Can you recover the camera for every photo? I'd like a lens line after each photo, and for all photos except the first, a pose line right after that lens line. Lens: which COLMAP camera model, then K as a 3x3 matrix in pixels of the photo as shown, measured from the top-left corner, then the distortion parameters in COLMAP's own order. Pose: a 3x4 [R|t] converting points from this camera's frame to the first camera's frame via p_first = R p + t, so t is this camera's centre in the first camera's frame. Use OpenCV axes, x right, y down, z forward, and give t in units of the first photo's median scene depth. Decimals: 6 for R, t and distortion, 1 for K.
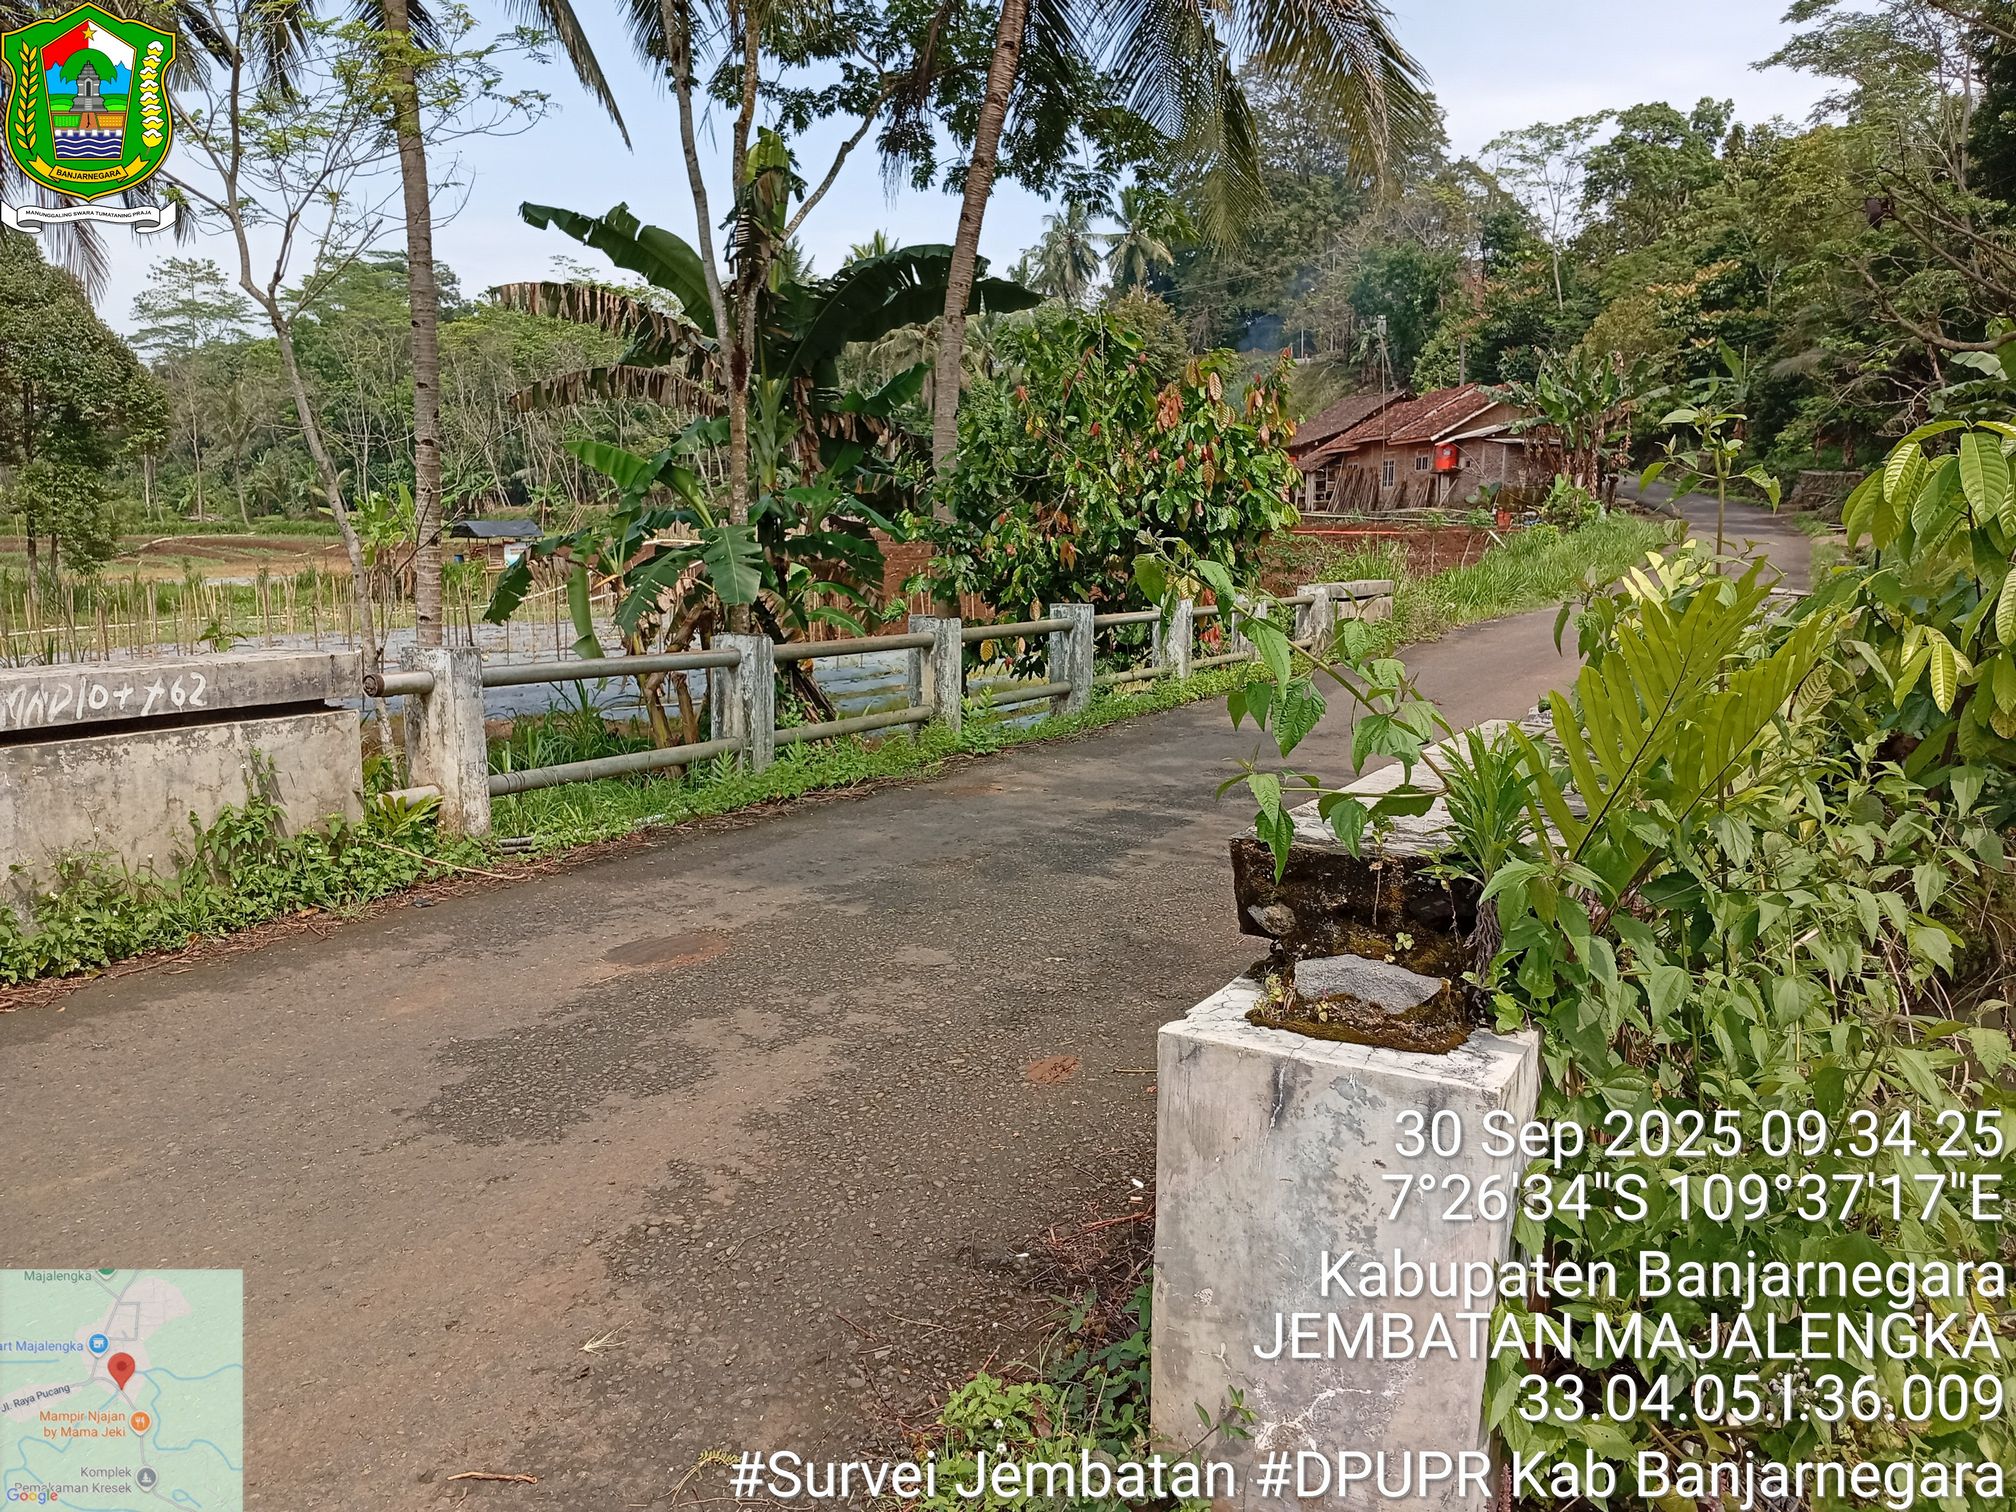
lens RADIAL K [[1561.9, 0, 1009.6], [0, 1561.9, 748.8], [0, 0, 1]] dist [0.092583, -0.209583]
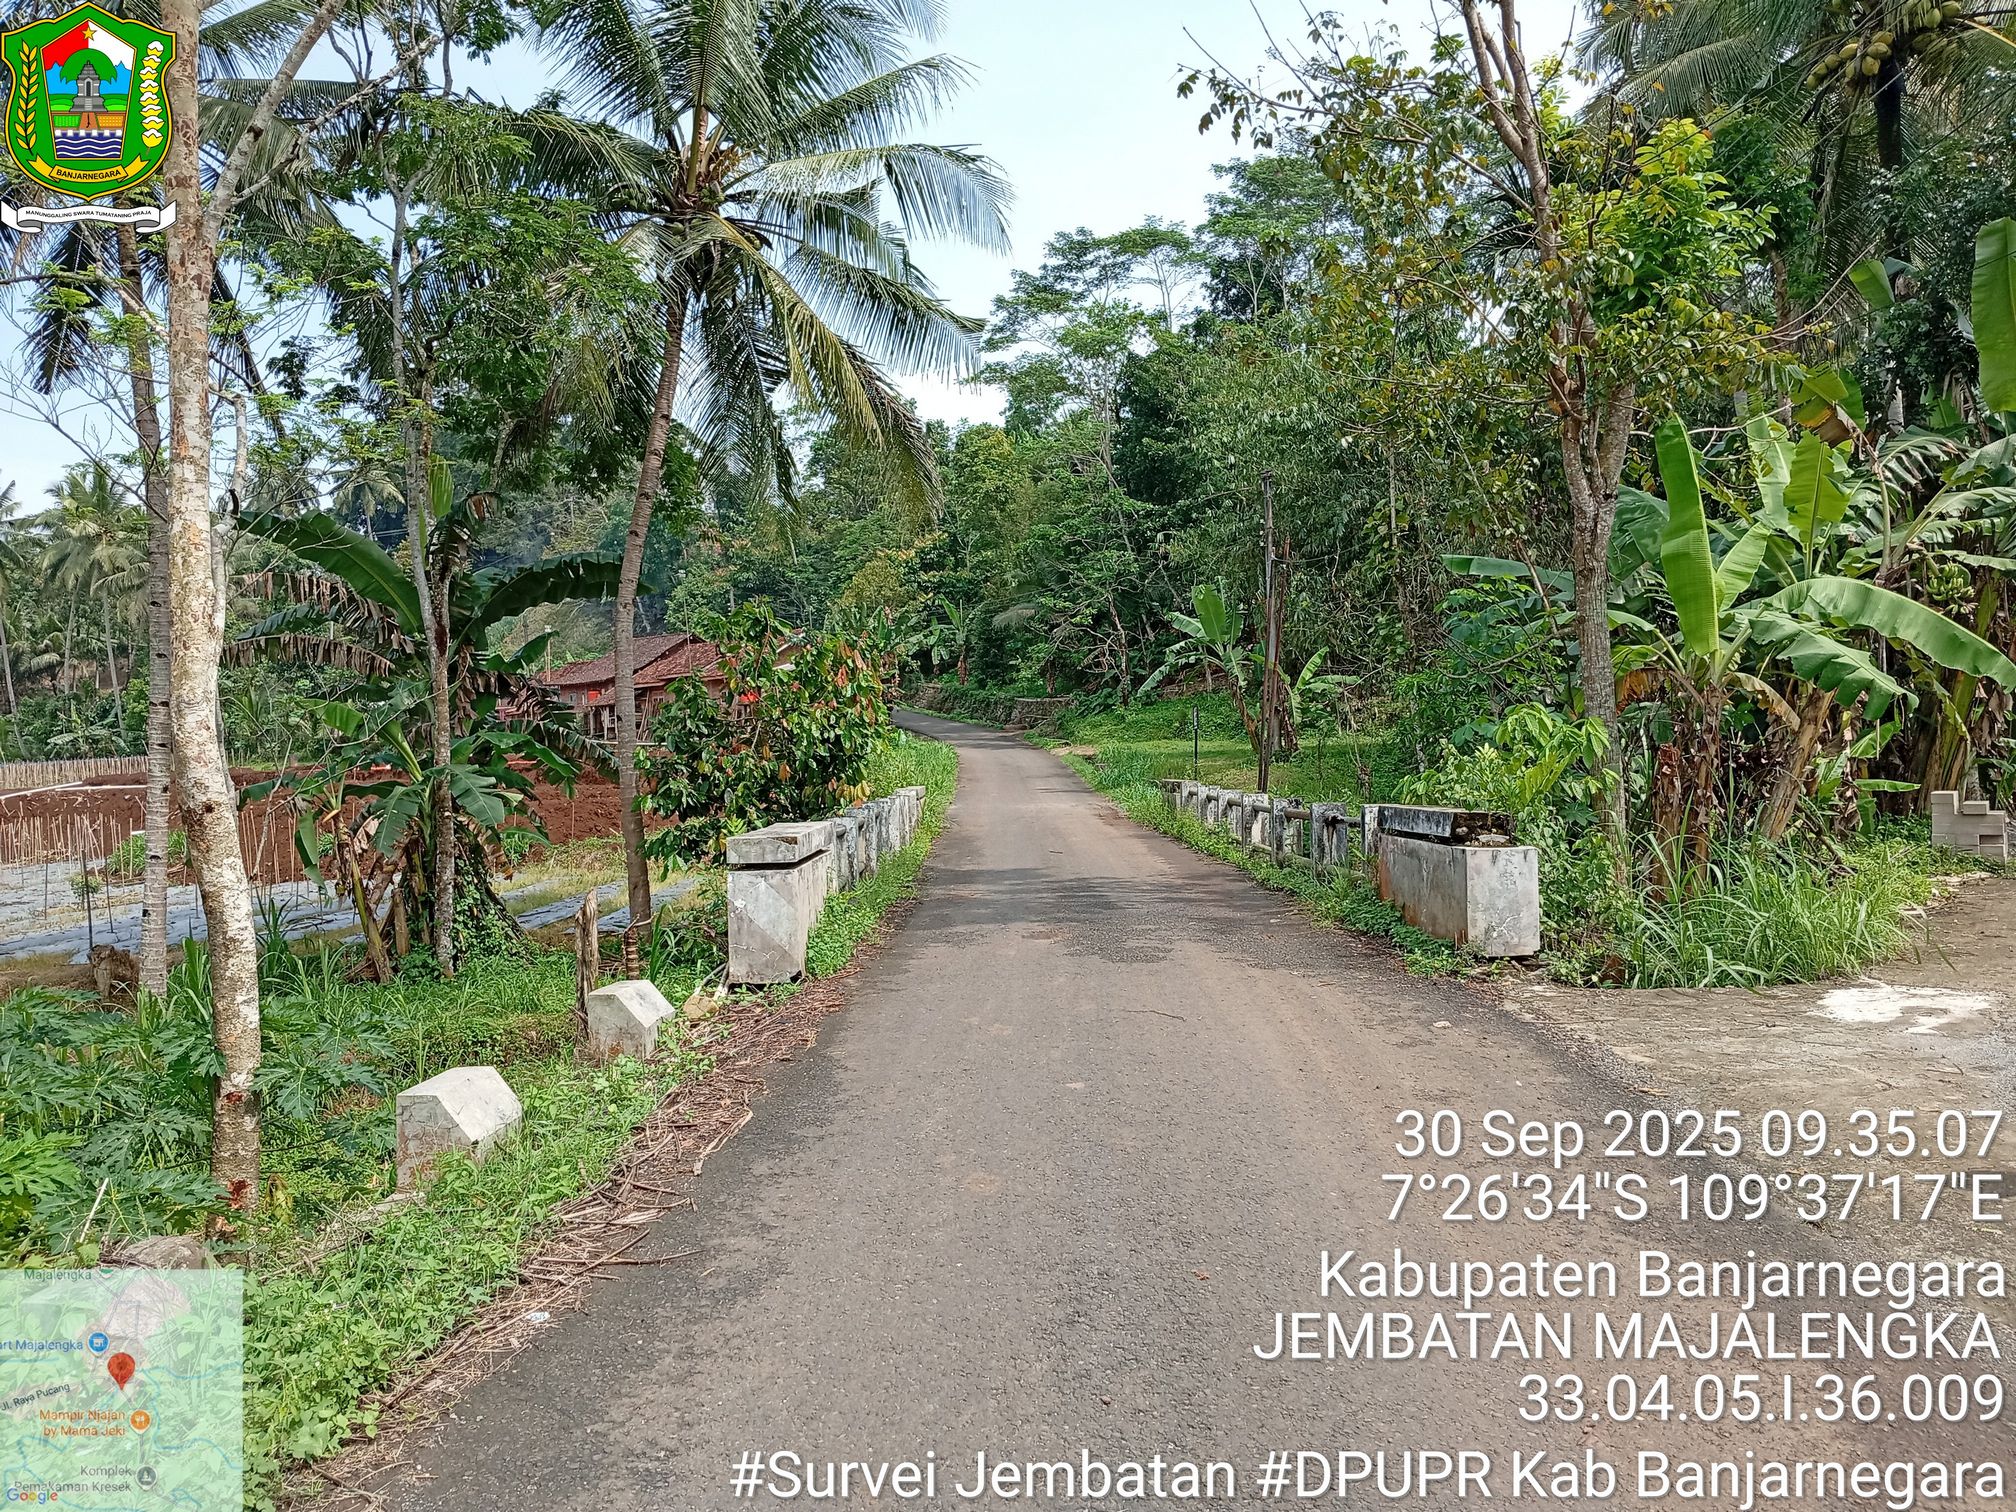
lens RADIAL K [[1539.6, 0, 1014.5], [0, 1539.6, 753.3], [0, 0, 1]] dist [0.124207, -0.249214]
pose [[0.876083, -0.034085, 0.480954, -0.162900], [0.100991, 0.988344, -0.113915, 0.014351], [-0.471465, 0.148371, 0.869314, -0.119432]]
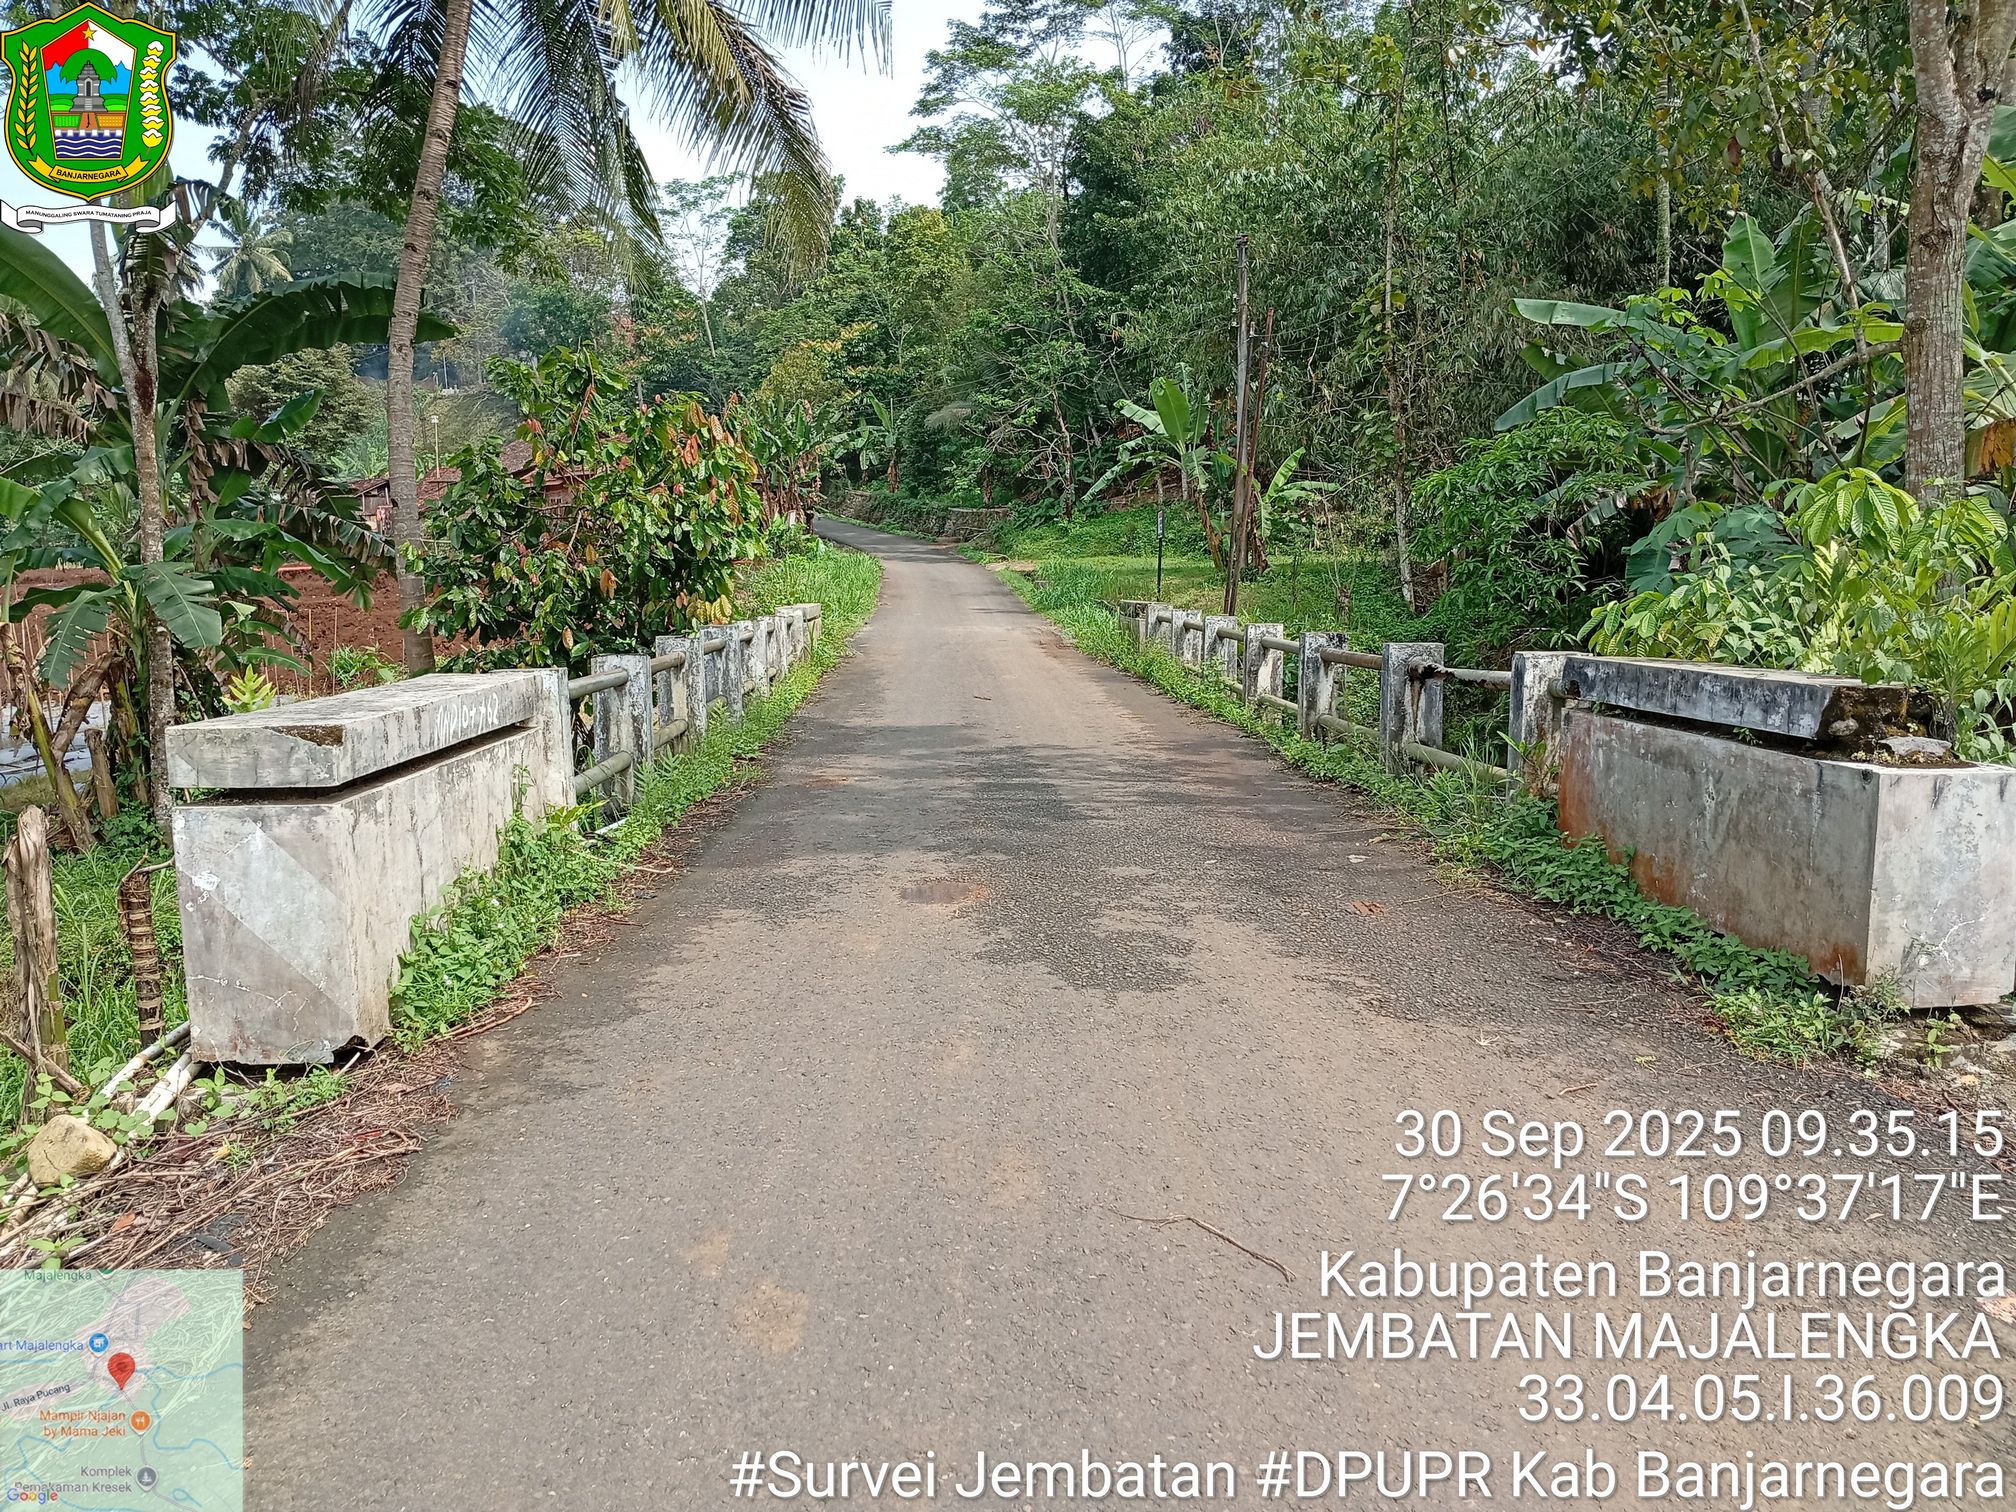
lens RADIAL K [[1539.6, 0, 1014.5], [0, 1539.6, 753.3], [0, 0, 1]] dist [0.124207, -0.249214]
pose [[0.856608, -0.080133, 0.509707, -0.095260], [0.088878, 0.996016, 0.007220, 0.001958], [-0.508255, 0.039117, 0.860318, -0.008802]]
